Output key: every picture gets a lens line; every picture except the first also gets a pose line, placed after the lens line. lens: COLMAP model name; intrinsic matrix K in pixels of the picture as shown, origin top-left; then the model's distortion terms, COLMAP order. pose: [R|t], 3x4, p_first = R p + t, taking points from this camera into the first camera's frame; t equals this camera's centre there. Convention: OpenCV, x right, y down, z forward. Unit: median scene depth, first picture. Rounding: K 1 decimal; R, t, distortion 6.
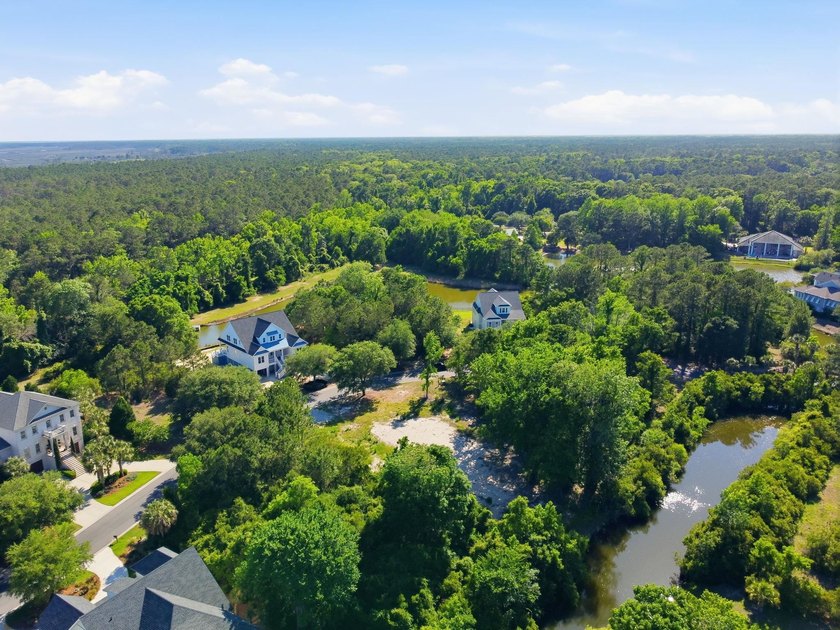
lens RADIAL K [[639.1, 0, 420.0], [0, 639.1, 315.0], [0, 0, 1]] dist [-0.004269, -0.002723]
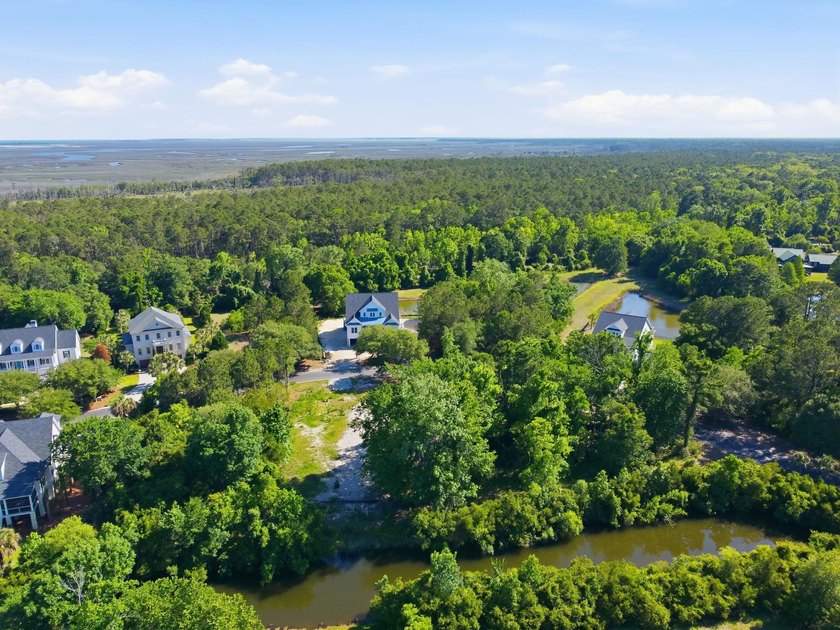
lens RADIAL K [[639.1, 0, 420.0], [0, 639.1, 315.0], [0, 0, 1]] dist [-0.004269, -0.002723]
pose [[0.774204, 0.177609, -0.607506, 0.529931], [-0.175538, 0.982422, 0.063513, -0.050011], [0.608108, 0.057468, 0.791772, 0.155047]]
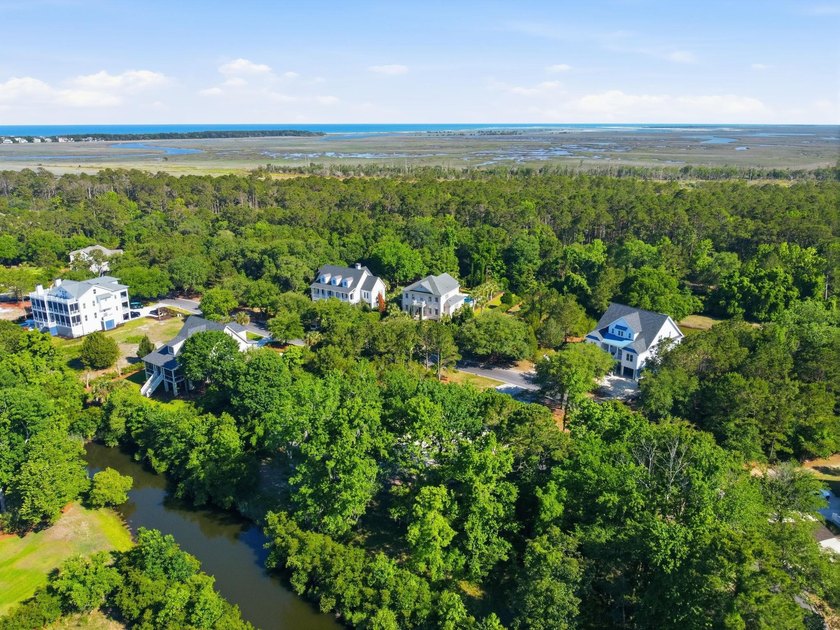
lens RADIAL K [[639.1, 0, 420.0], [0, 639.1, 315.0], [0, 0, 1]] dist [-0.004269, -0.002723]
pose [[-0.130332, 0.291425, -0.947674, 0.691636], [-0.251084, 0.914967, 0.315898, -0.211350], [0.959151, 0.279117, -0.046078, 0.762931]]
